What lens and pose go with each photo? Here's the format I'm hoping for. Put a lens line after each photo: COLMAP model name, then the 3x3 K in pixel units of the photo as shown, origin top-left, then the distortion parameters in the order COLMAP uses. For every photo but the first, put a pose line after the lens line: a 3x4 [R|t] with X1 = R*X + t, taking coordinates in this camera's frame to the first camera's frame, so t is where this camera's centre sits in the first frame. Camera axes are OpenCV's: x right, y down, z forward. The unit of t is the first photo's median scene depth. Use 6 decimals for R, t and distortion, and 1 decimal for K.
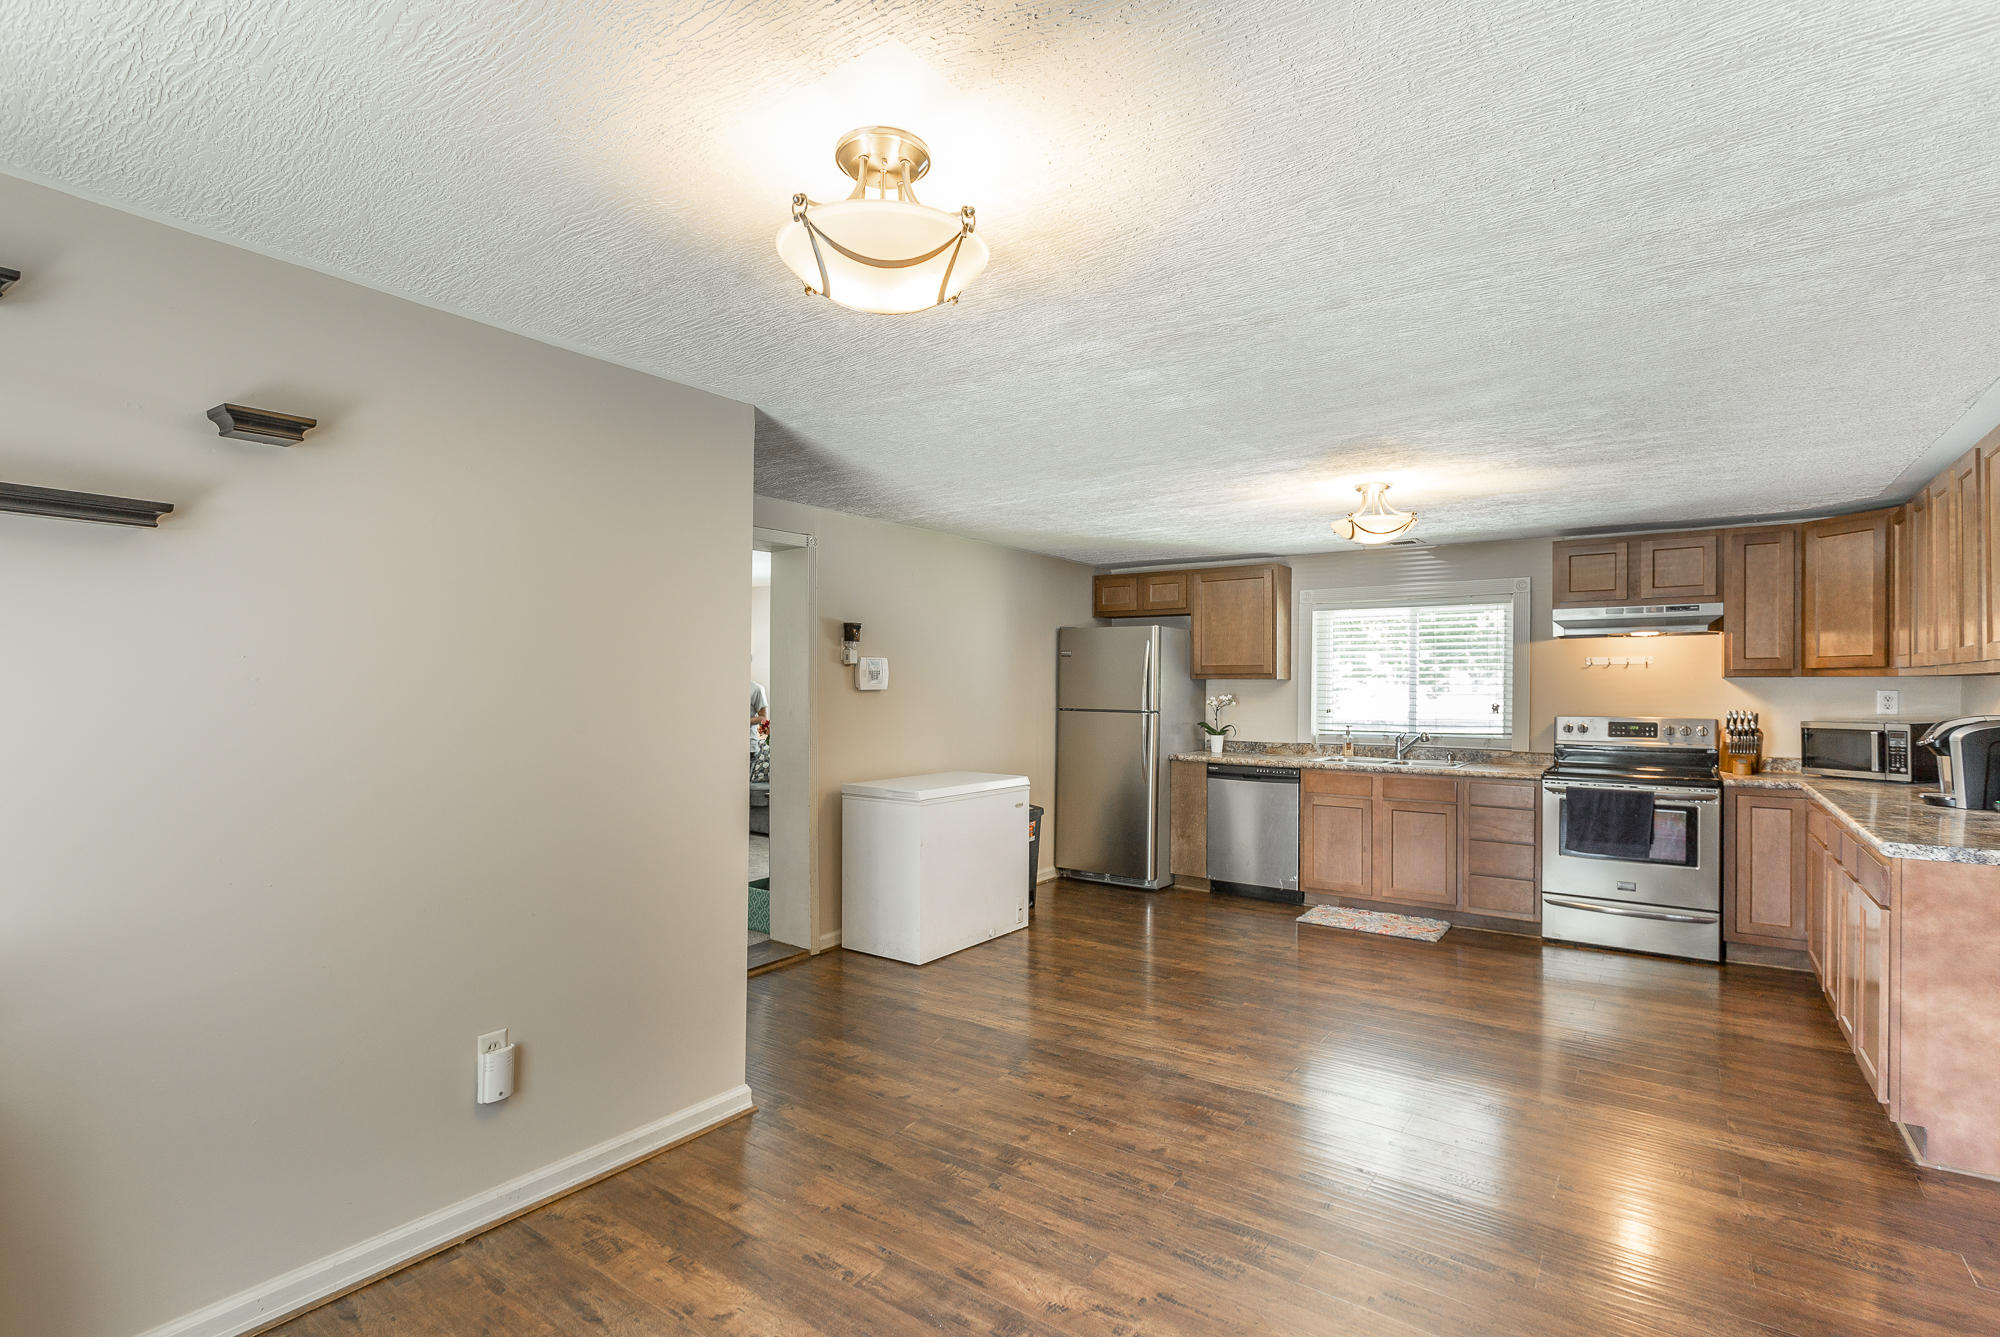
lens RADIAL K [[938.7, 0, 998.1], [0, 938.7, 688.6], [0, 0, 1]] dist [-0.000616, -0.000090]
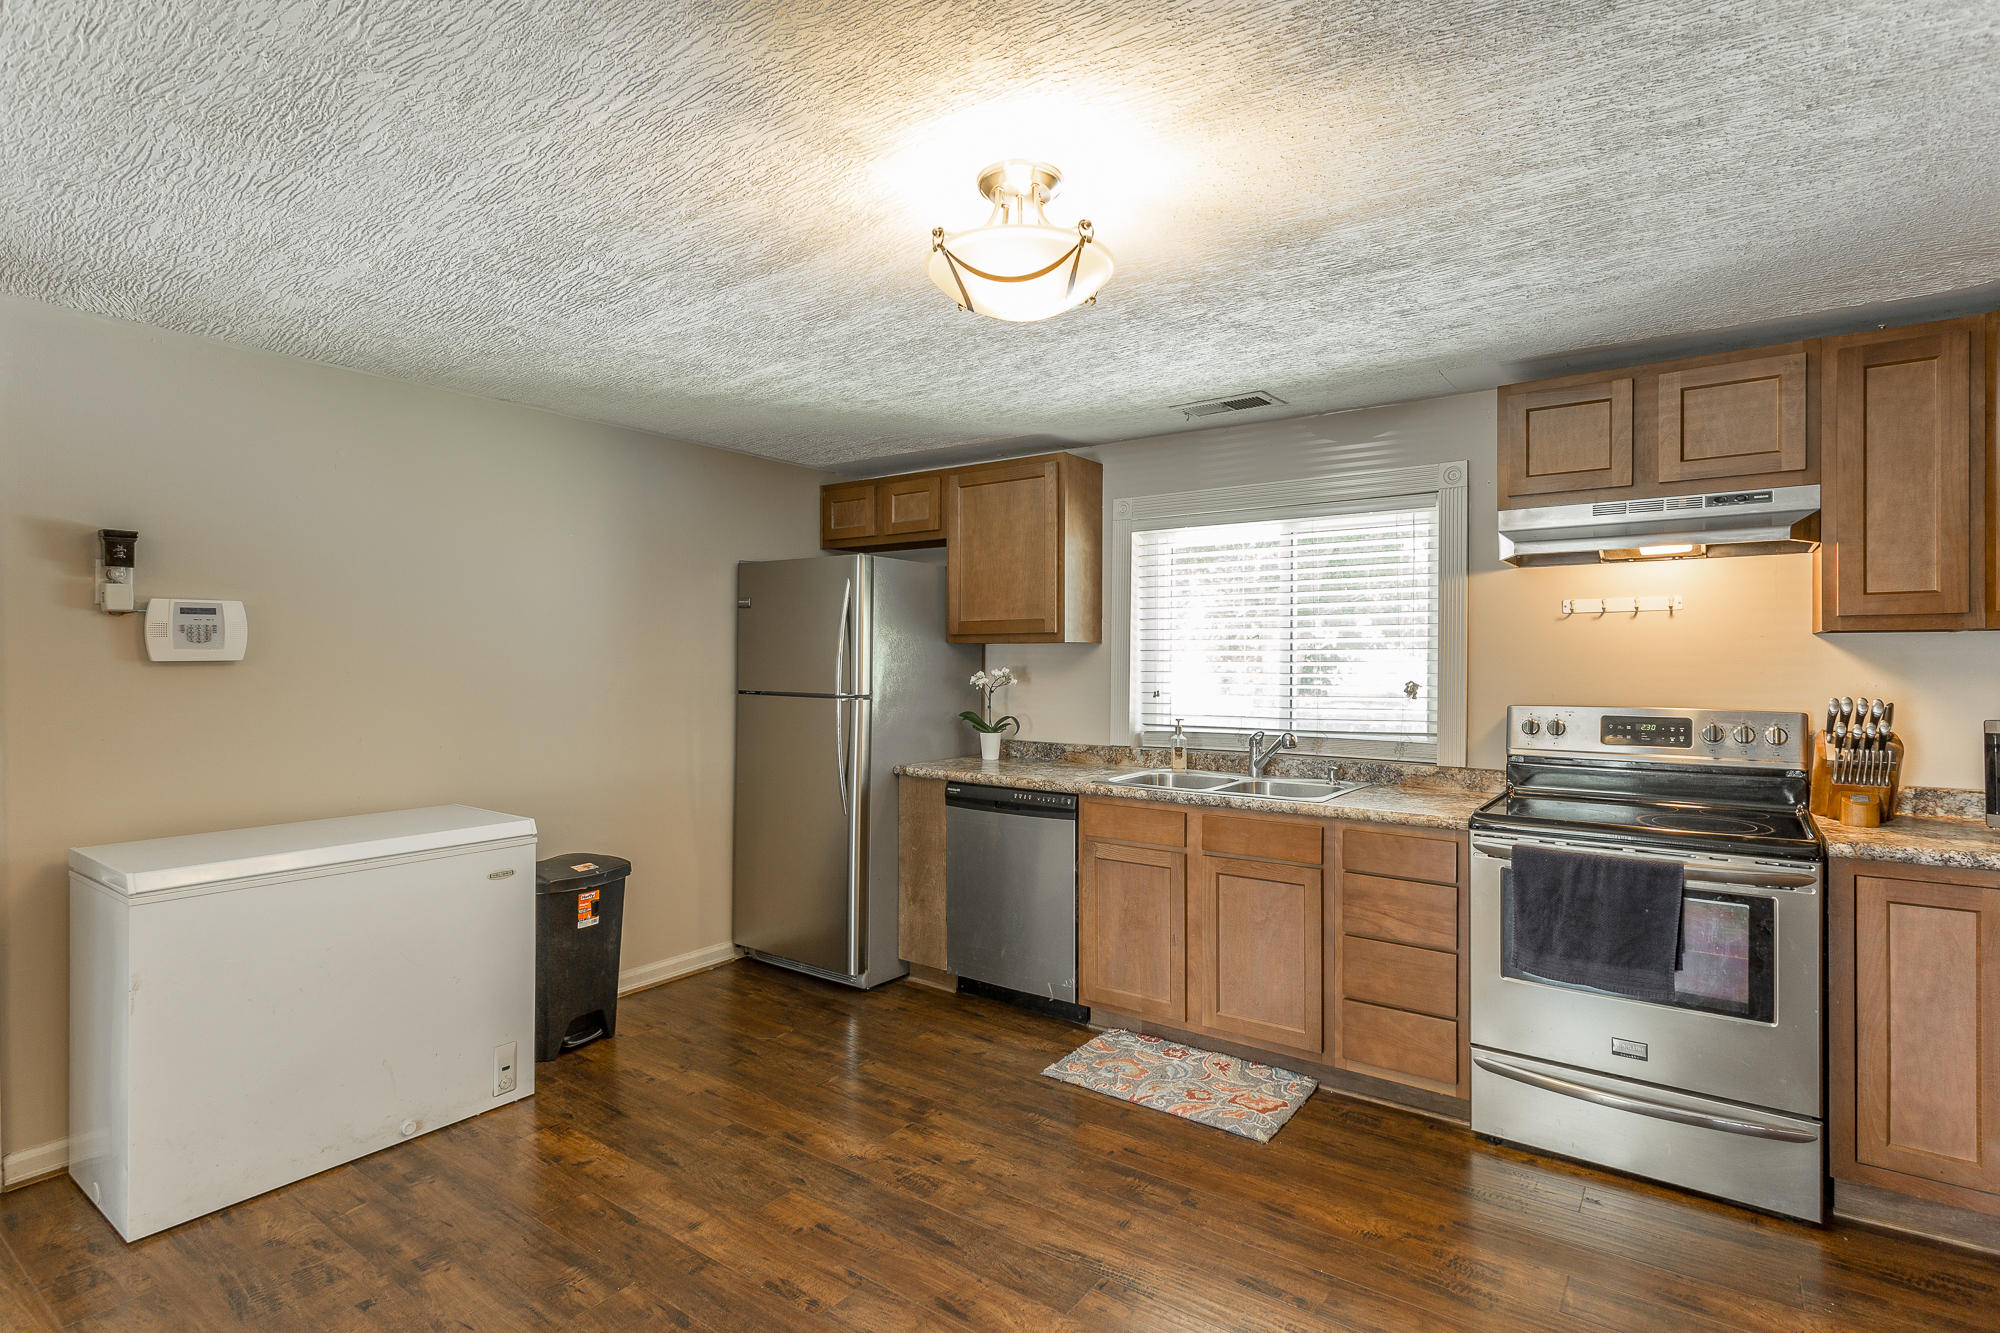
lens RADIAL K [[980.5, 0, 1006.0], [0, 980.5, 659.3], [0, 0, 1]] dist [0.002841, 0.000572]
pose [[0.999994, -0.002661, -0.002066, 0.322001], [0.002657, 0.999995, -0.001922, 0.002556], [0.002071, 0.001916, 0.999996, 0.451428]]
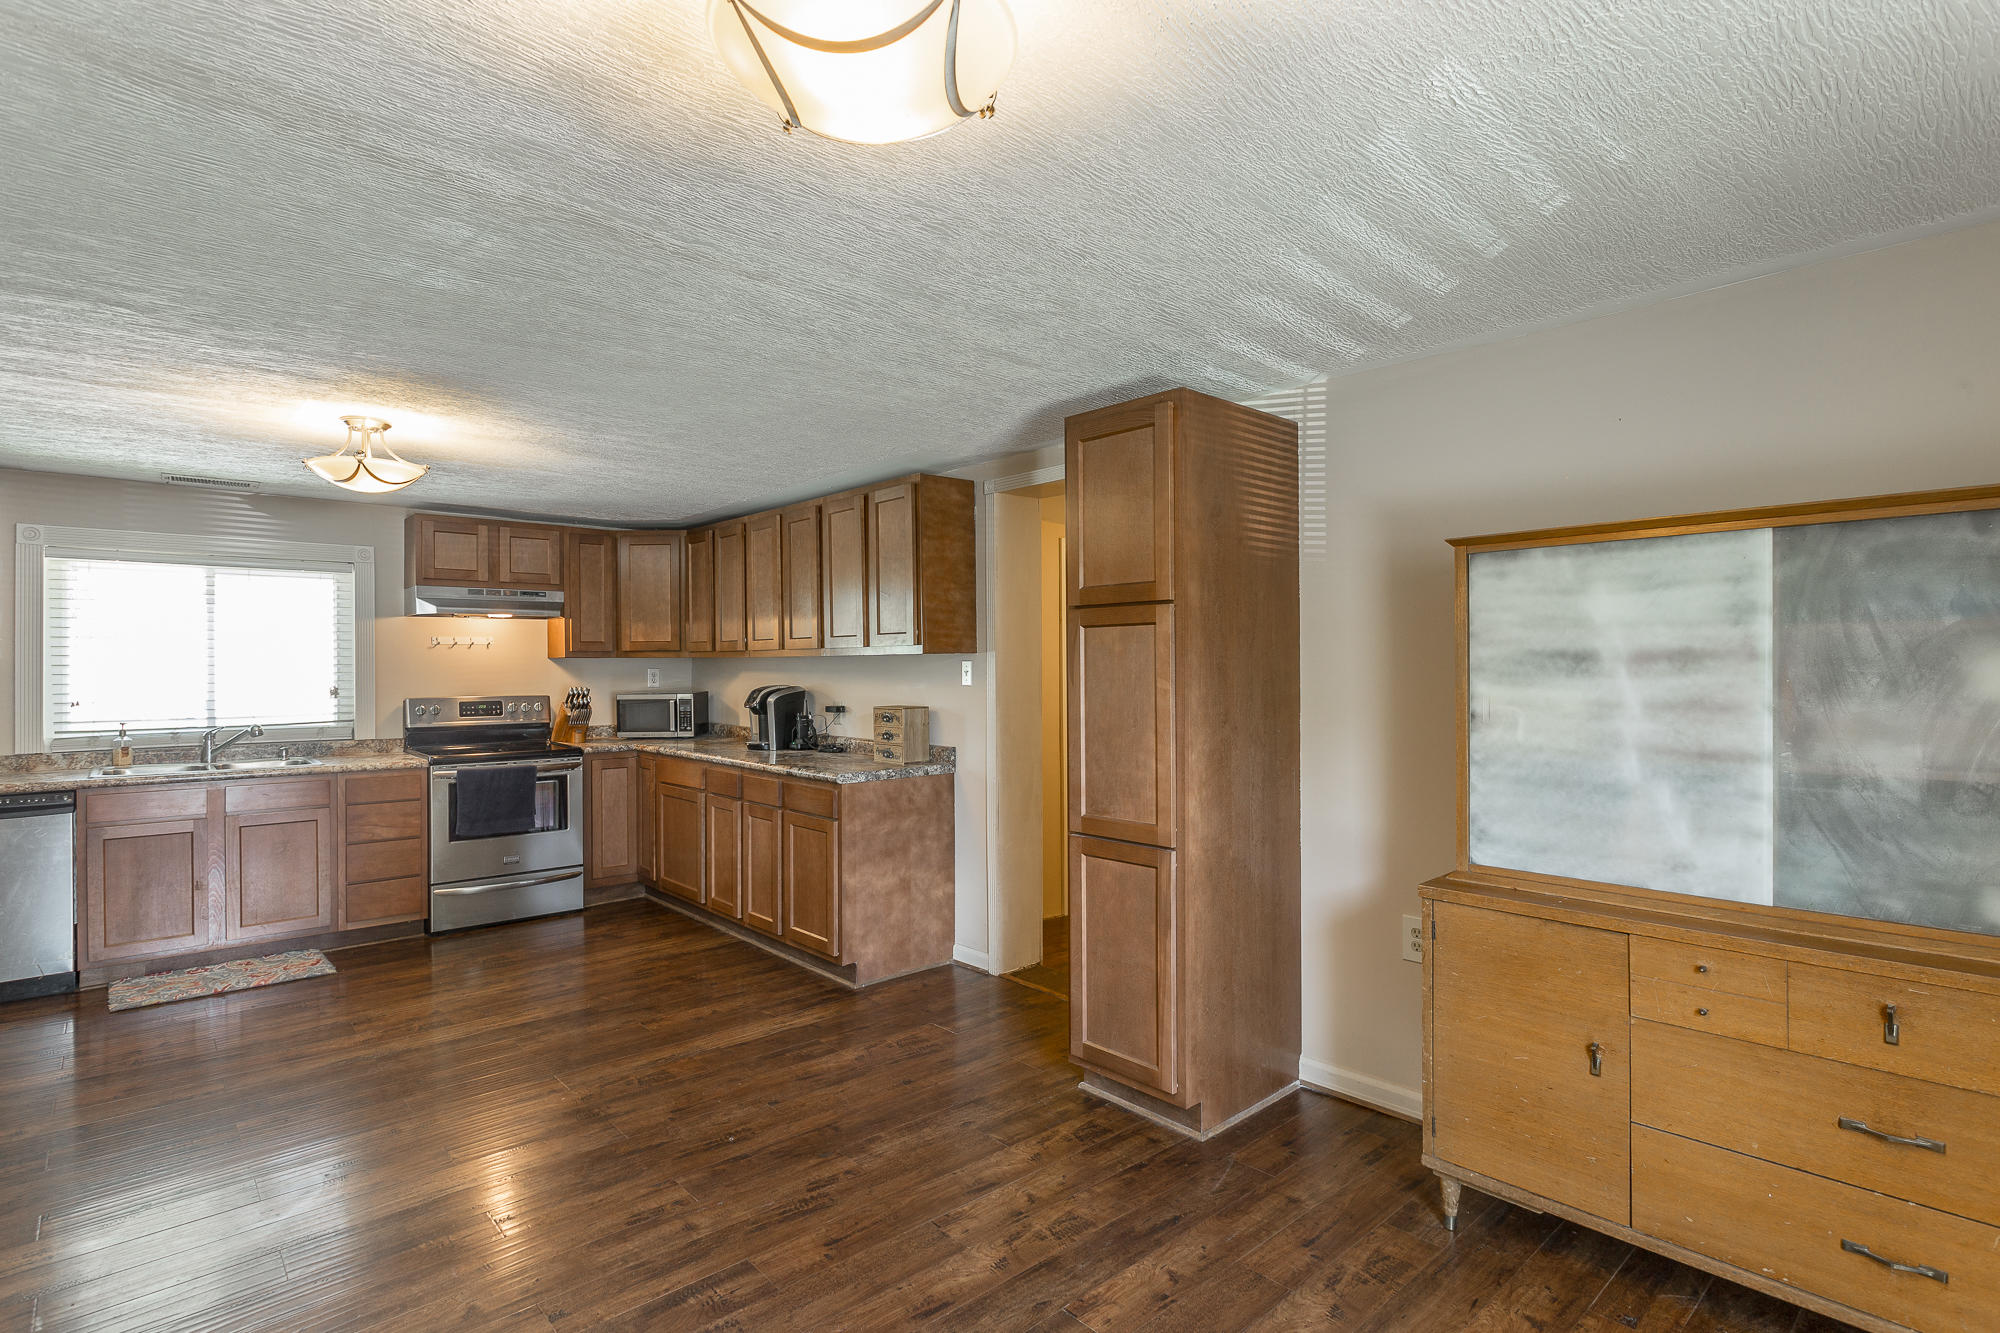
lens RADIAL K [[981.8, 0, 985.0], [0, 981.8, 668.2], [0, 0, 1]] dist [-0.003754, 0.001648]
pose [[0.220891, -0.006091, 0.975280, -0.254327], [0.005716, 0.999971, 0.004950, -0.002726], [-0.975282, 0.004481, 0.220919, 0.239020]]
